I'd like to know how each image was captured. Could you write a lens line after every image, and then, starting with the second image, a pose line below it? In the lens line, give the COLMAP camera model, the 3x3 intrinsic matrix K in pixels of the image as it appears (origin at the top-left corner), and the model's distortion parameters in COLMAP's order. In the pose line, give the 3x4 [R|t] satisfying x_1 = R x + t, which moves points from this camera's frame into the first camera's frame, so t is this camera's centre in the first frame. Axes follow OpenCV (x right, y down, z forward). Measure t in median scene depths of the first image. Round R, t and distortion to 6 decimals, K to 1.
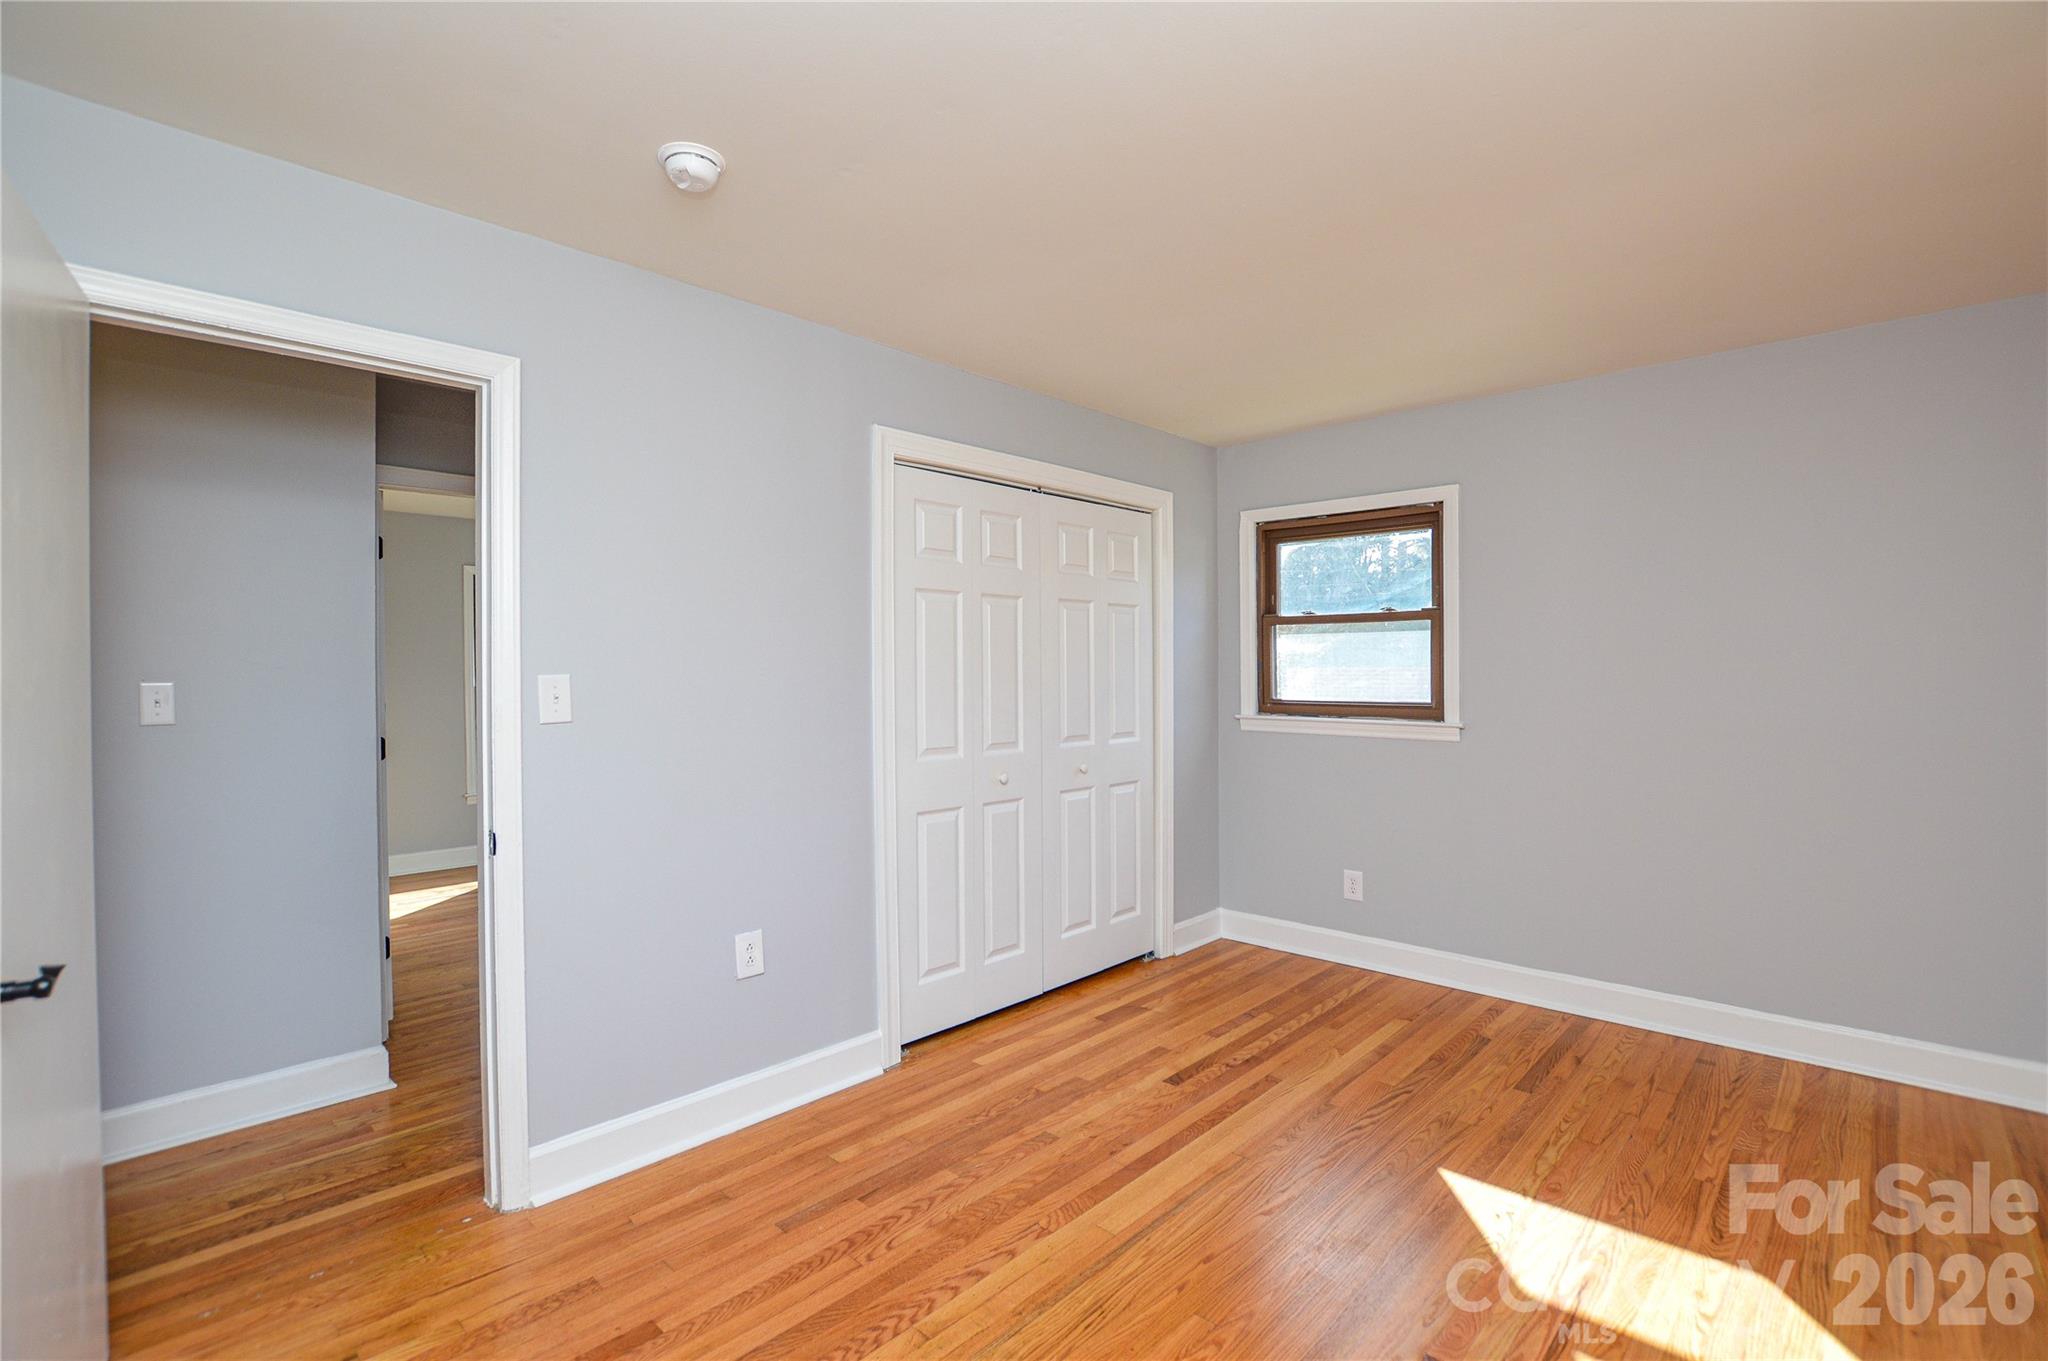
lens RADIAL K [[933.7, 0, 1024.0], [0, 933.7, 680.5], [0, 0, 1]] dist [-0.029216, 0.000444]
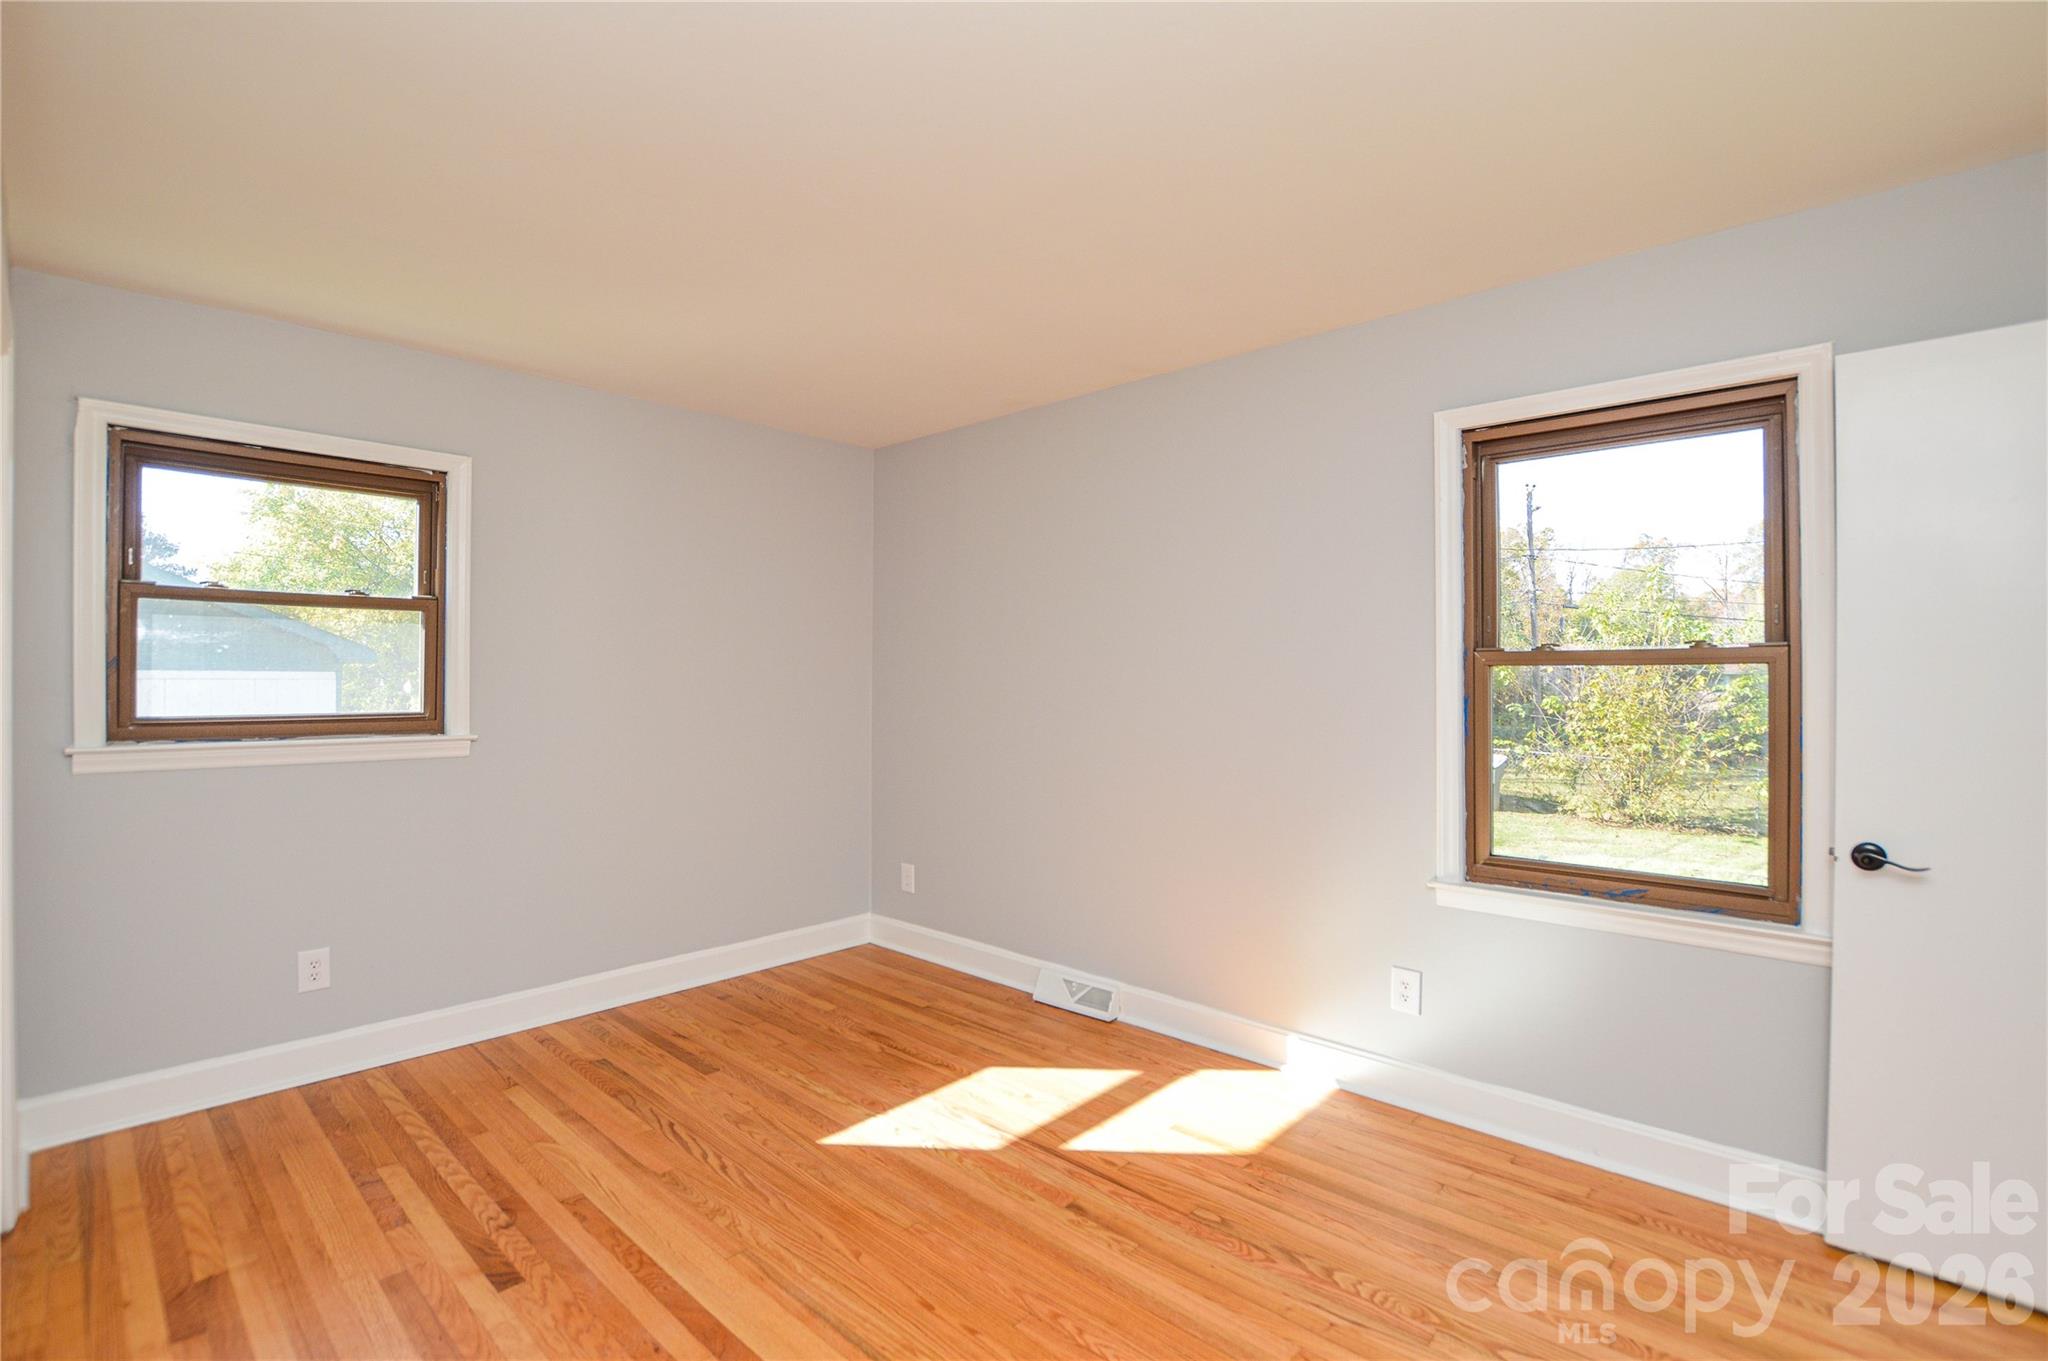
lens RADIAL K [[924.0, 0, 1026.9], [0, 924.0, 680.8], [0, 0, 1]] dist [-0.028029, 0.000645]
pose [[-0.015991, 0.002350, 0.999869, -0.484364], [0.007216, 0.999971, -0.002235, 0.001733], [-0.999846, 0.007179, -0.016007, 0.613873]]
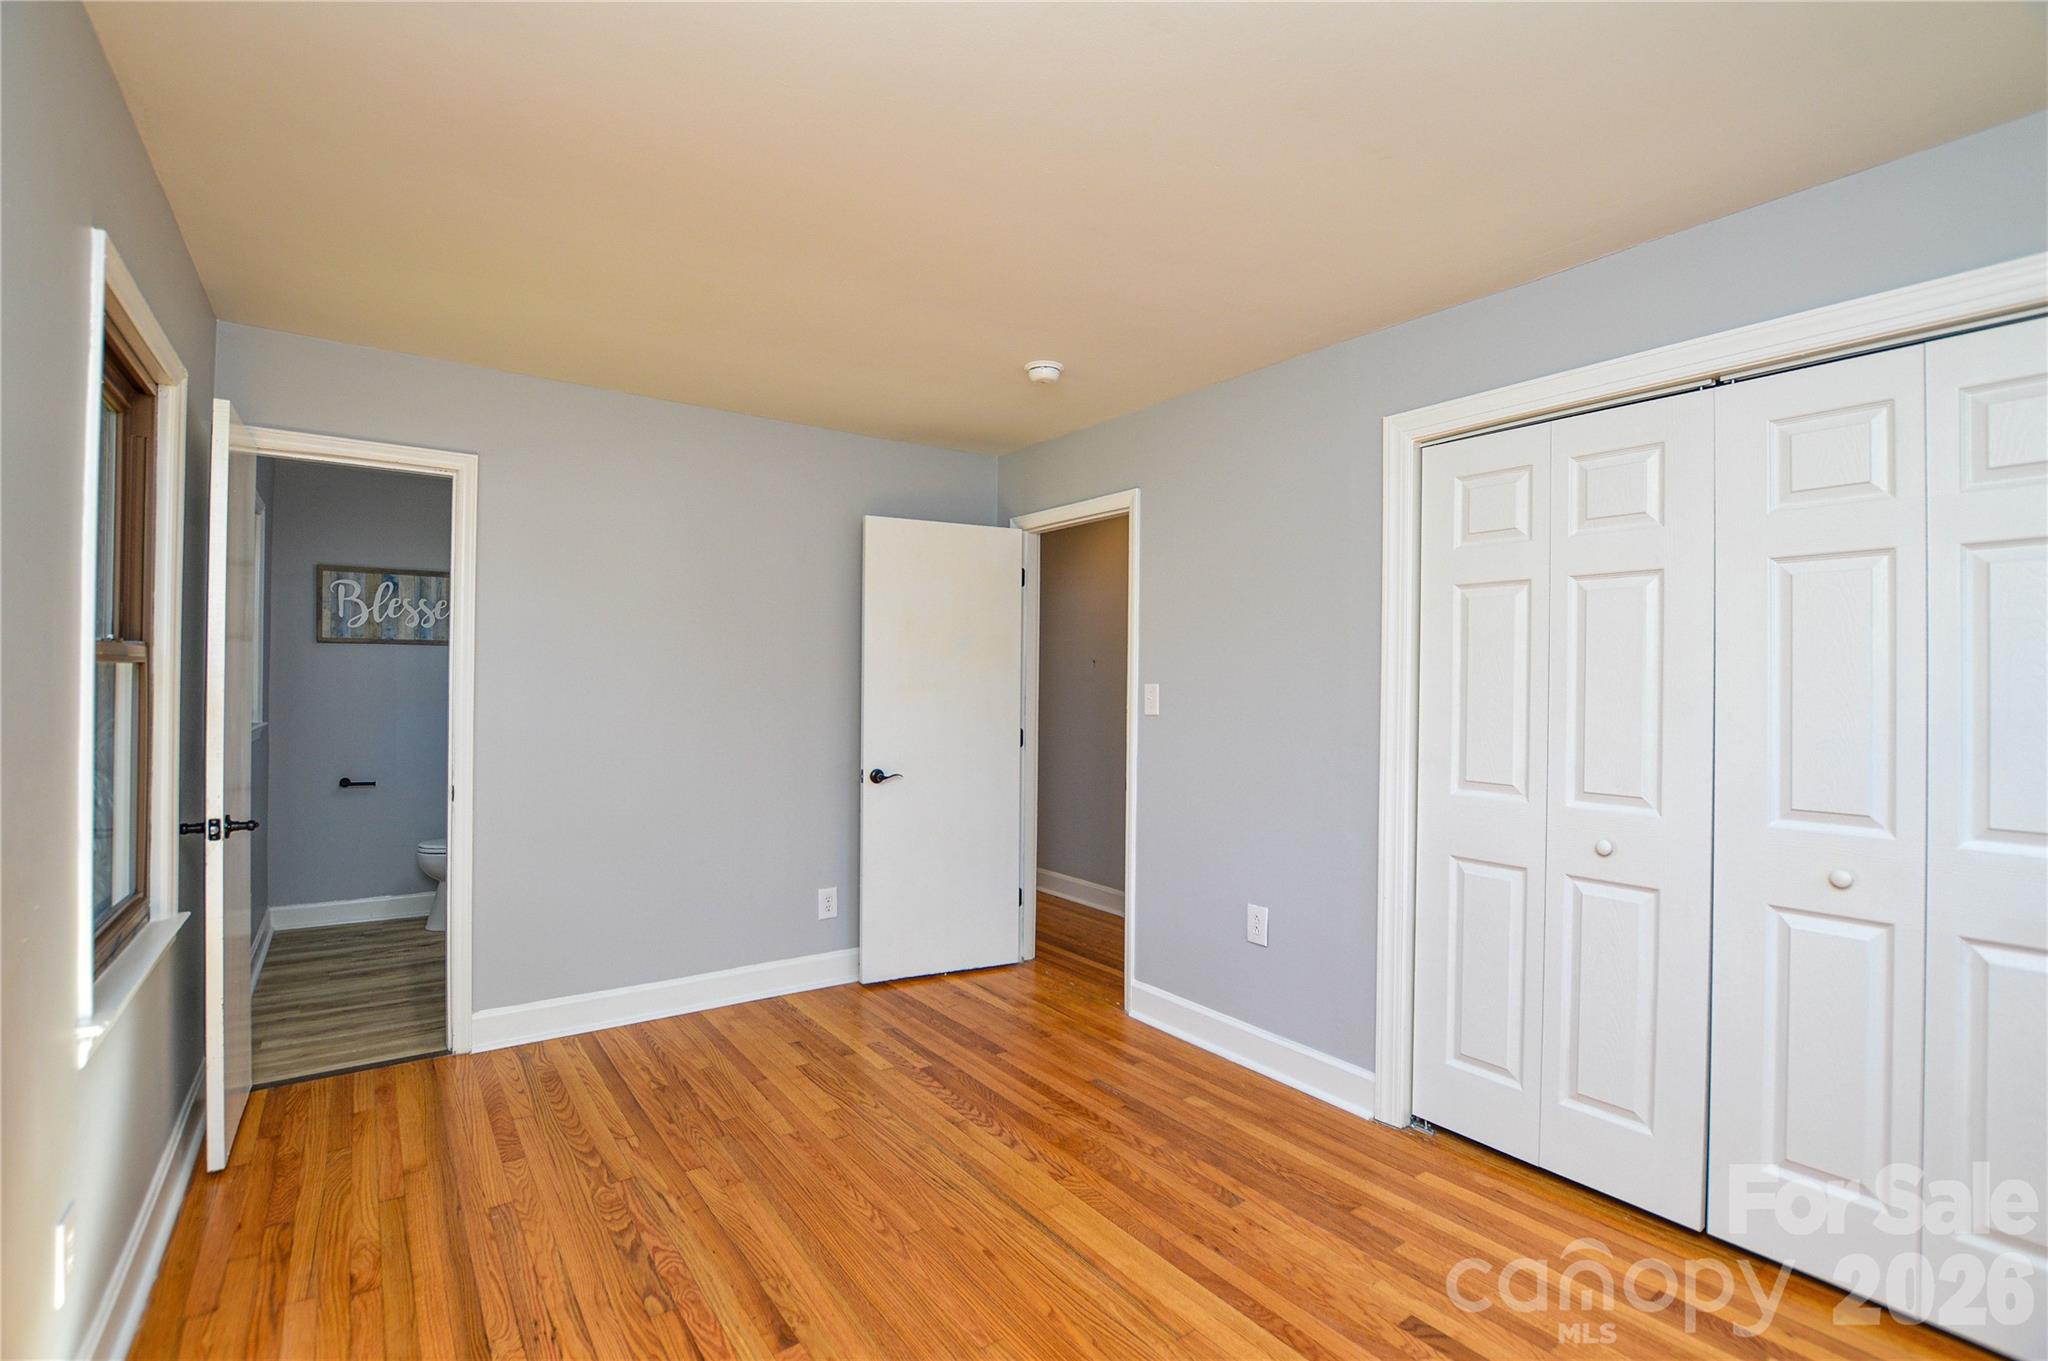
lens RADIAL K [[932.1, 0, 1005.3], [0, 932.1, 674.3], [0, 0, 1]] dist [-0.025900, 0.000172]
pose [[-0.201919, -0.004435, -0.979392, 0.812065], [-0.016225, 0.999868, -0.001183, -0.011107], [0.979268, 0.015652, -0.201964, 0.819172]]
